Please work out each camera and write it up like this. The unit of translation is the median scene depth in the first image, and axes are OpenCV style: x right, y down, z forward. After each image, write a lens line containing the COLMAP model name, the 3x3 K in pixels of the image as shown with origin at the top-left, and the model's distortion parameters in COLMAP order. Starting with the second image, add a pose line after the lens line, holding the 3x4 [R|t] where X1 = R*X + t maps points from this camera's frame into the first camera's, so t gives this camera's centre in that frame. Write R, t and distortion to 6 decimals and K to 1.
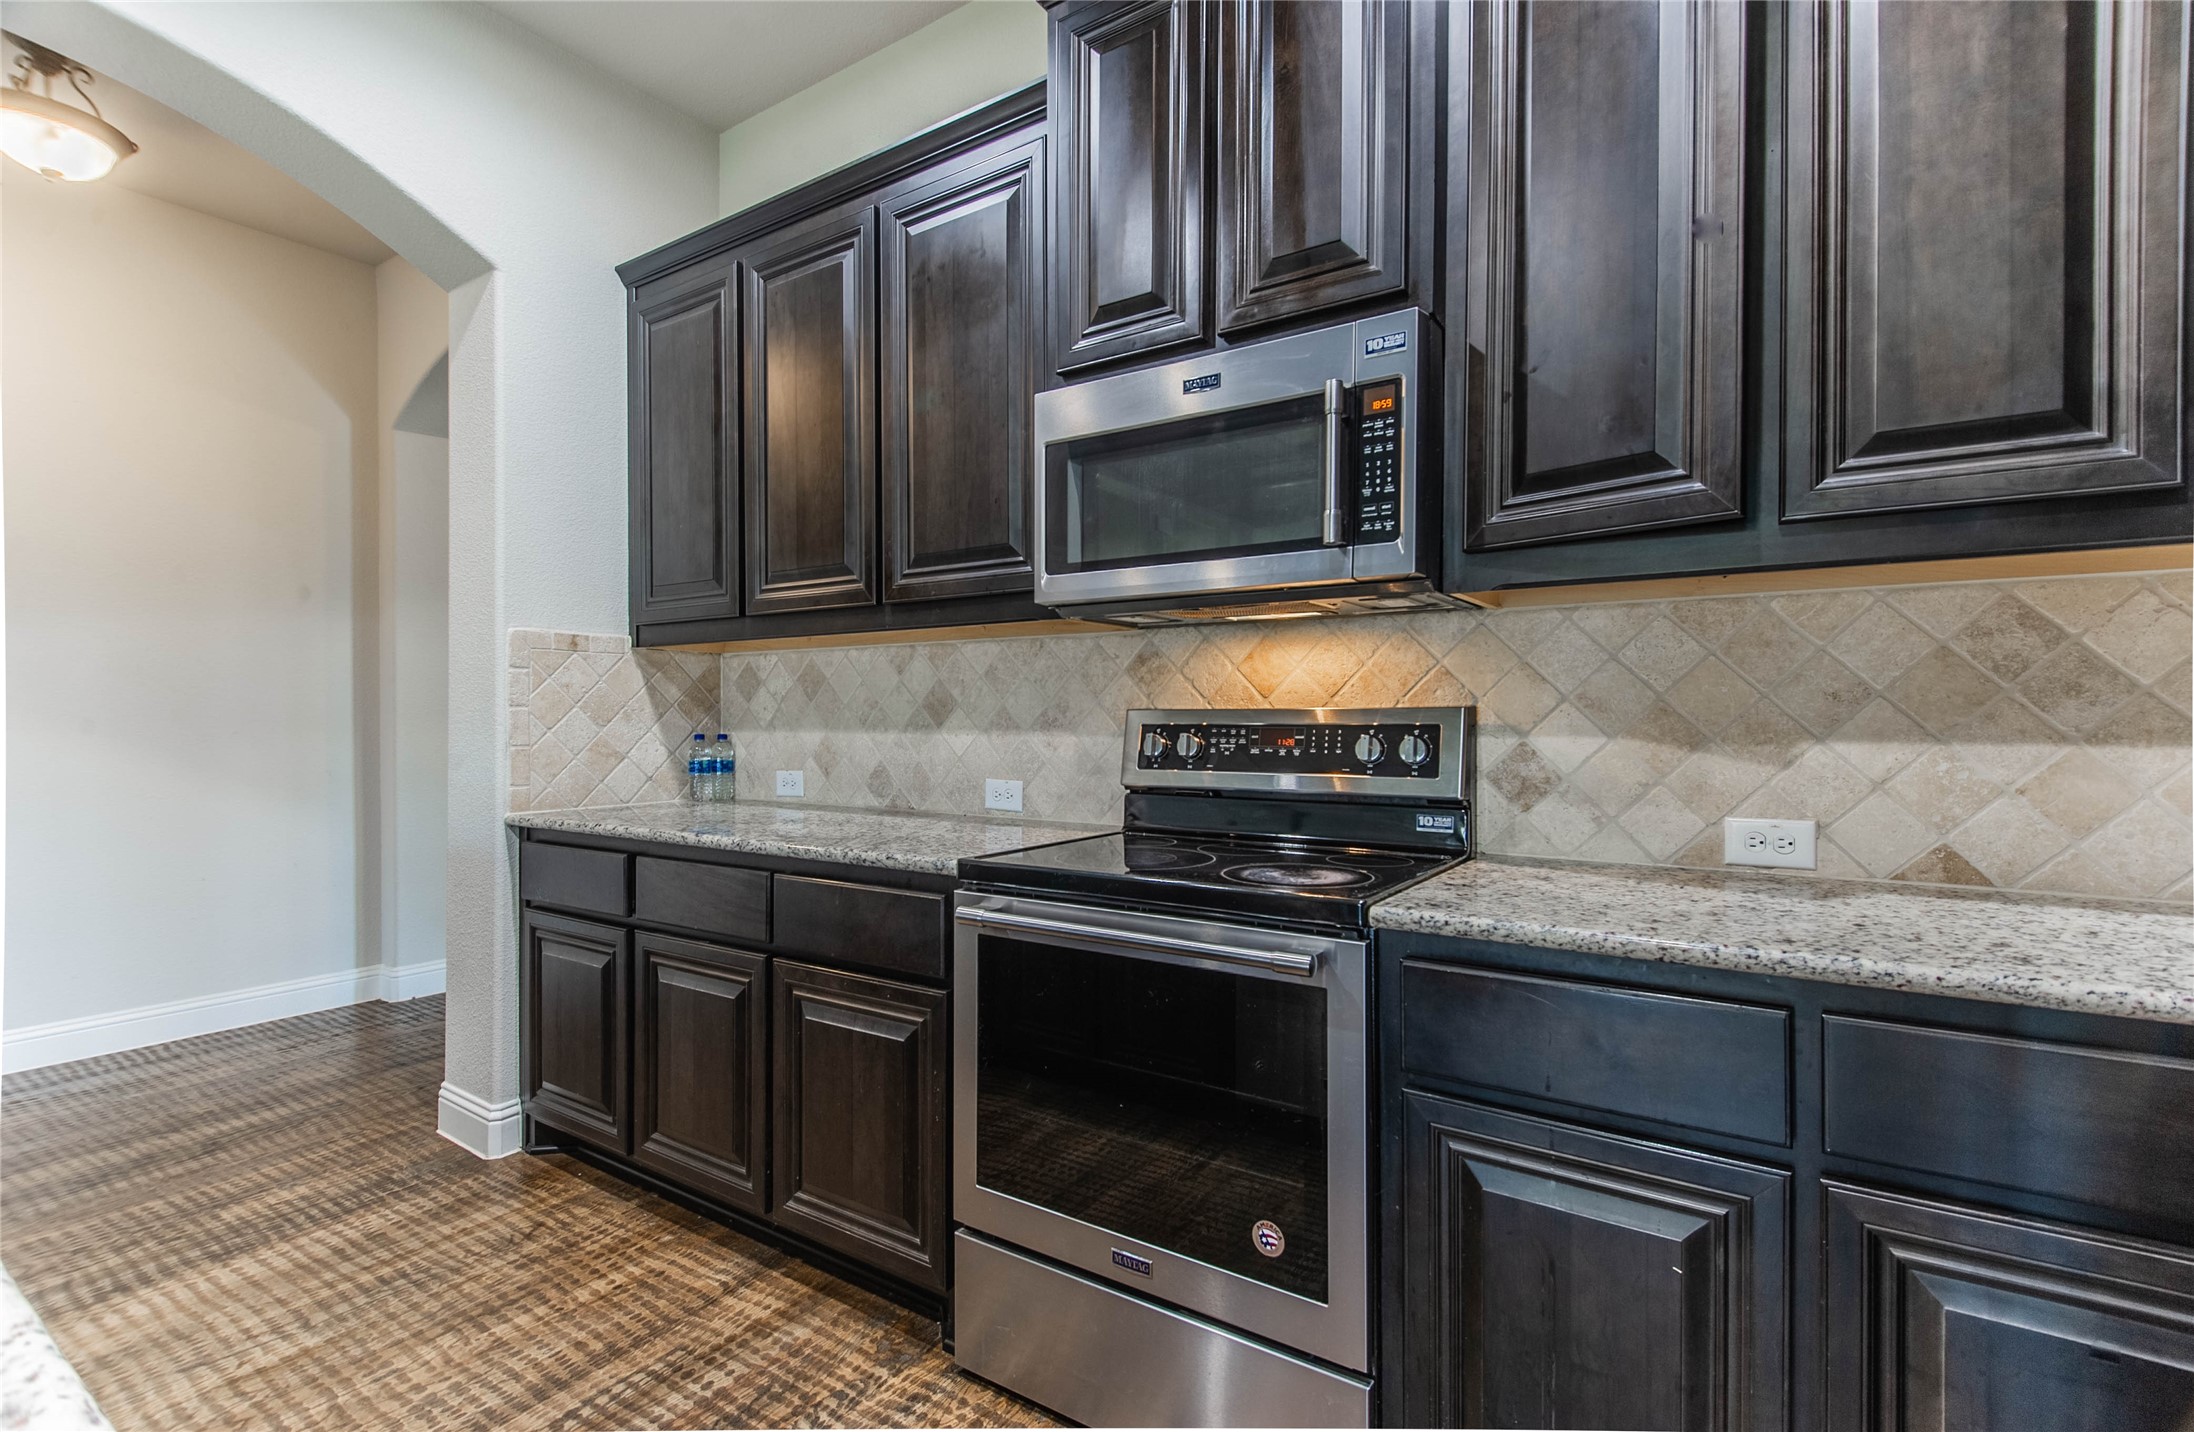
lens RADIAL K [[999.9, 0, 1094.1], [0, 999.9, 717.7], [0, 0, 1]] dist [0.029238, -0.017534]
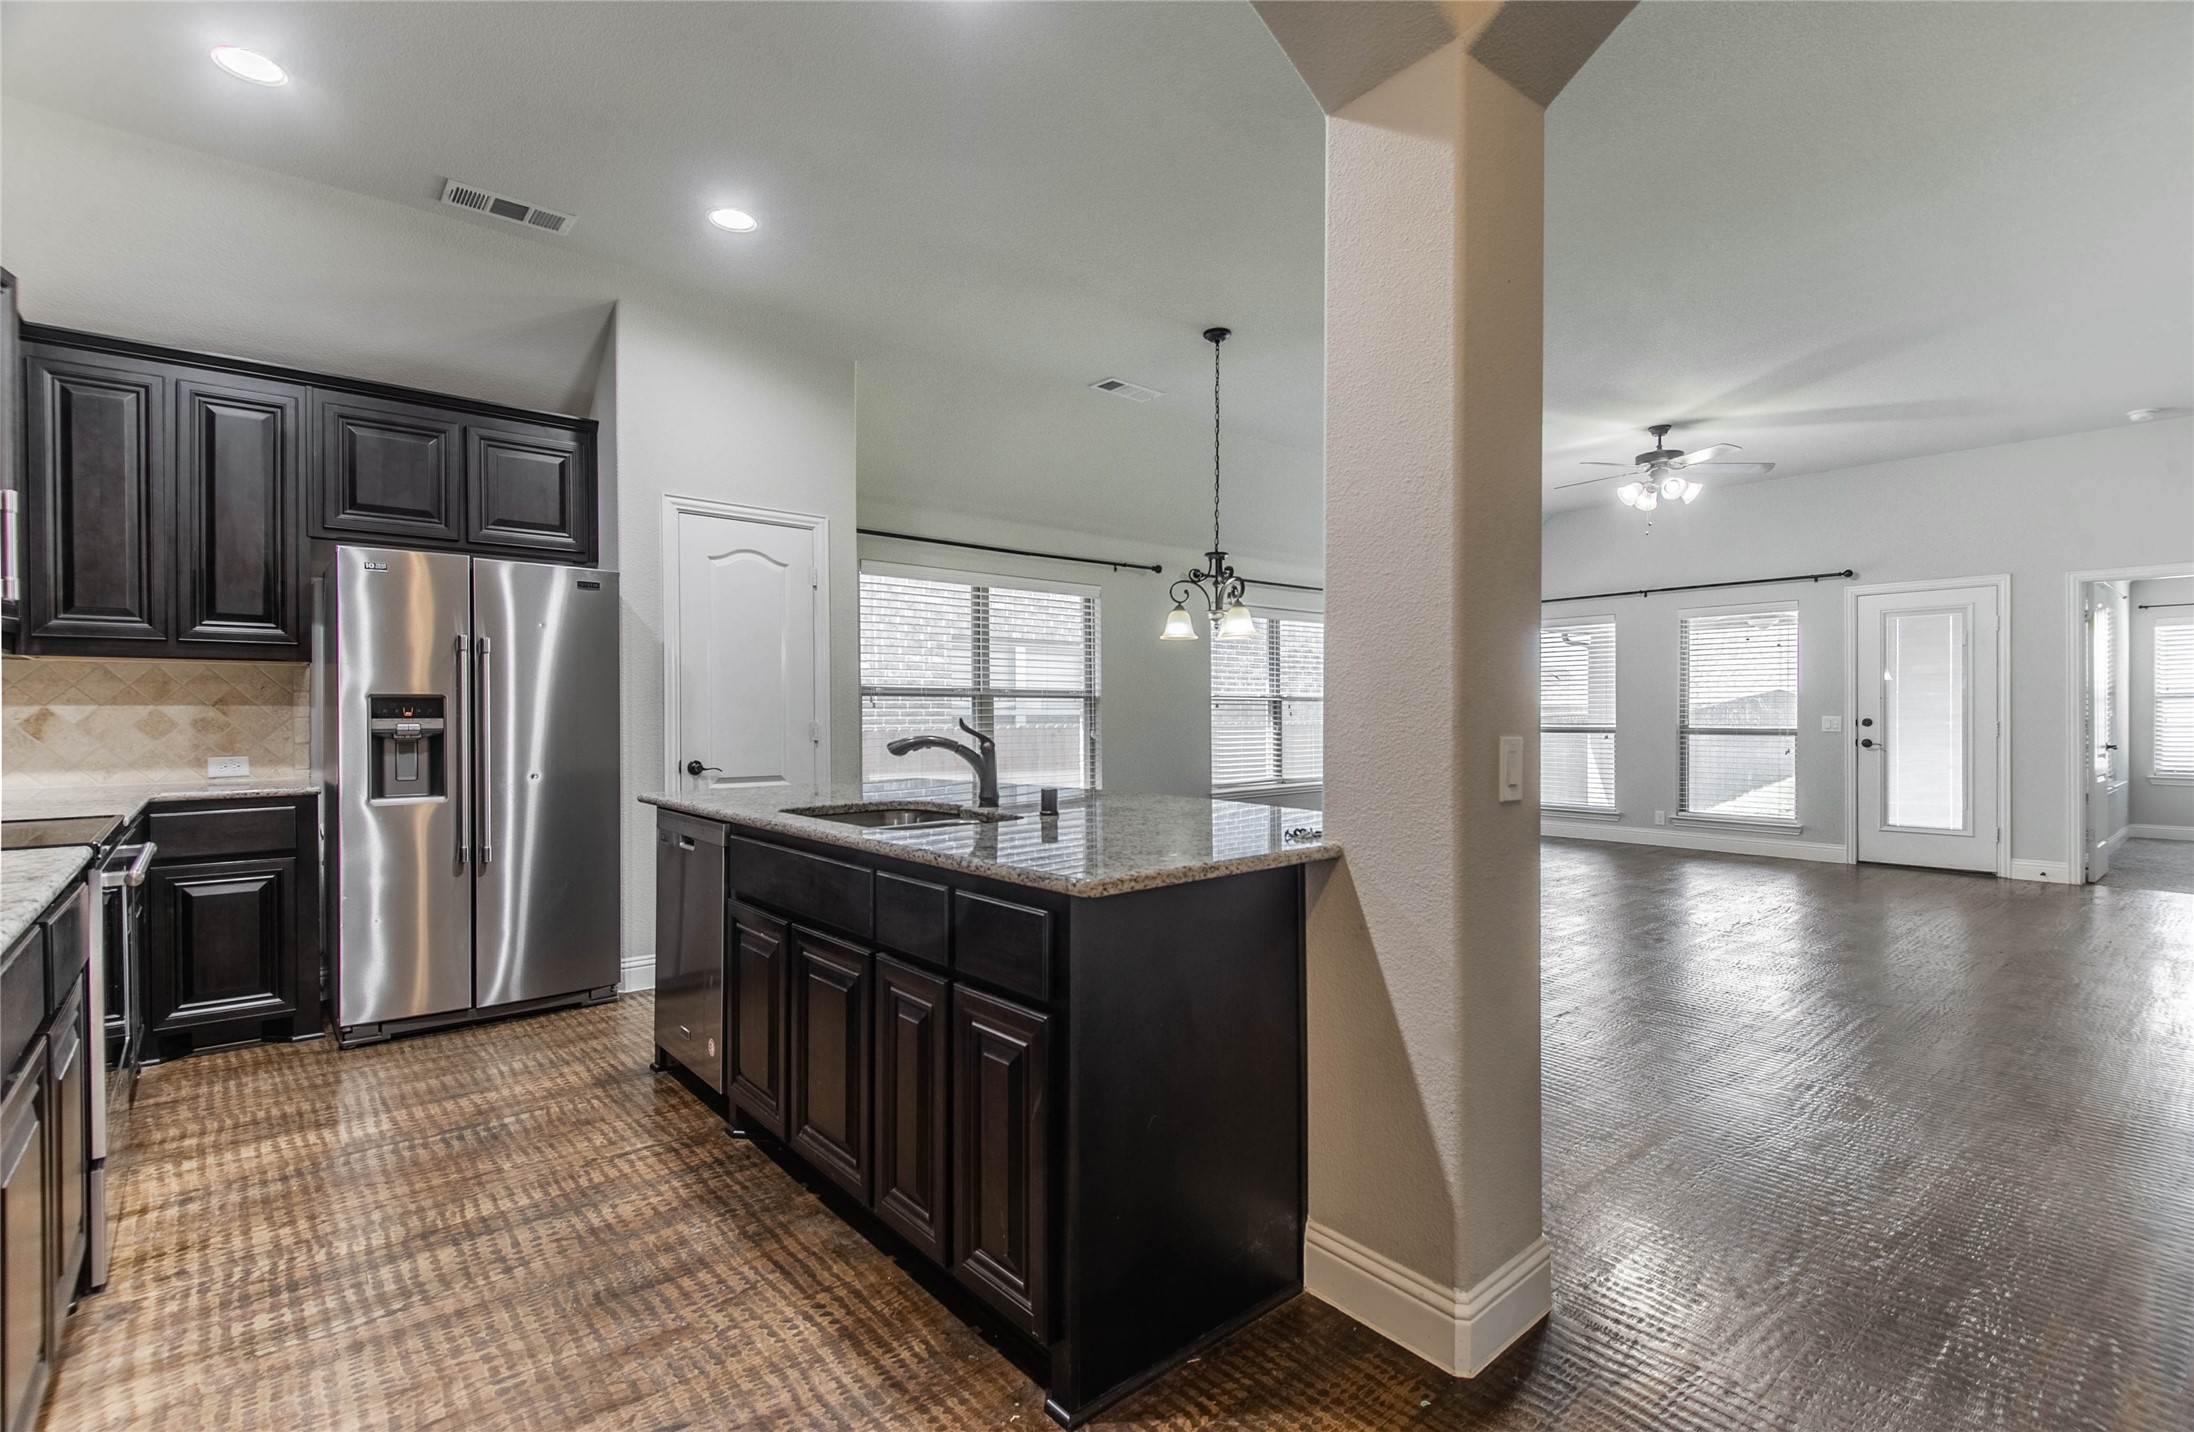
lens RADIAL K [[999.9, 0, 1105.7], [0, 999.9, 724.5], [0, 0, 1]] dist [0.029238, -0.017534]
pose [[-0.965776, 0.000025, 0.259377, -1.318613], [0.003449, 0.999913, 0.012746, -0.000162], [-0.259354, 0.013205, -0.965692, 1.555801]]
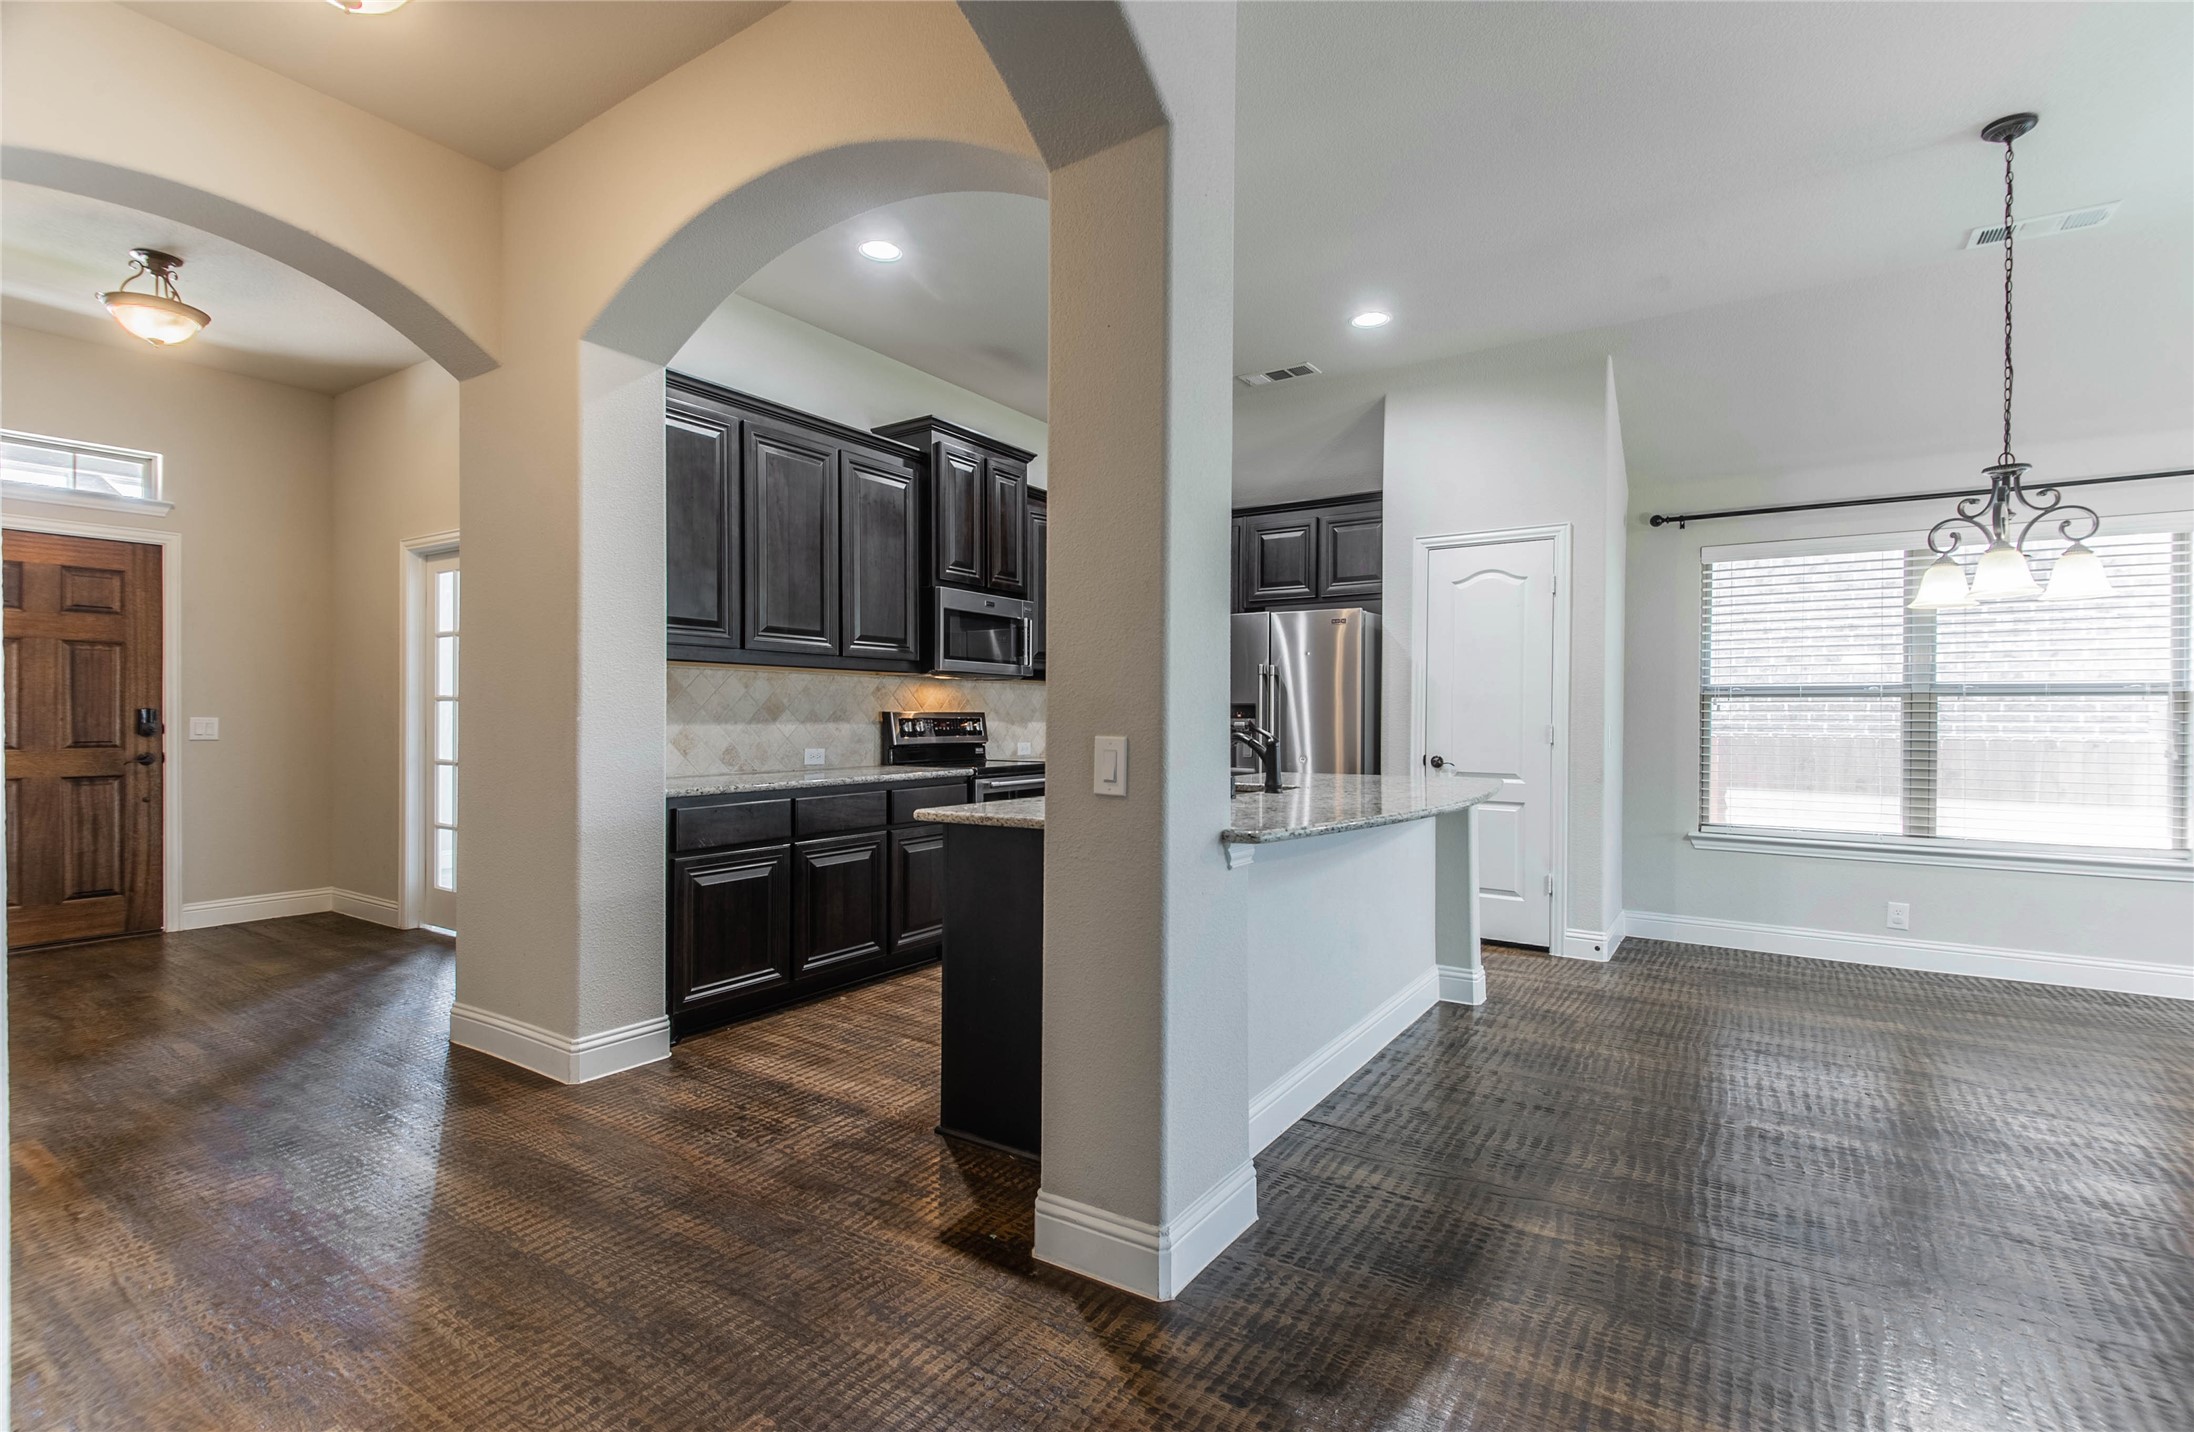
lens RADIAL K [[999.9, 0, 1111.8], [0, 999.9, 723.5], [0, 0, 1]] dist [0.029238, -0.017534]
pose [[-0.018938, -0.006131, 0.999802, -2.442375], [-0.000847, 0.999981, 0.006116, 0.004407], [-0.999820, -0.000731, -0.018943, 0.592022]]
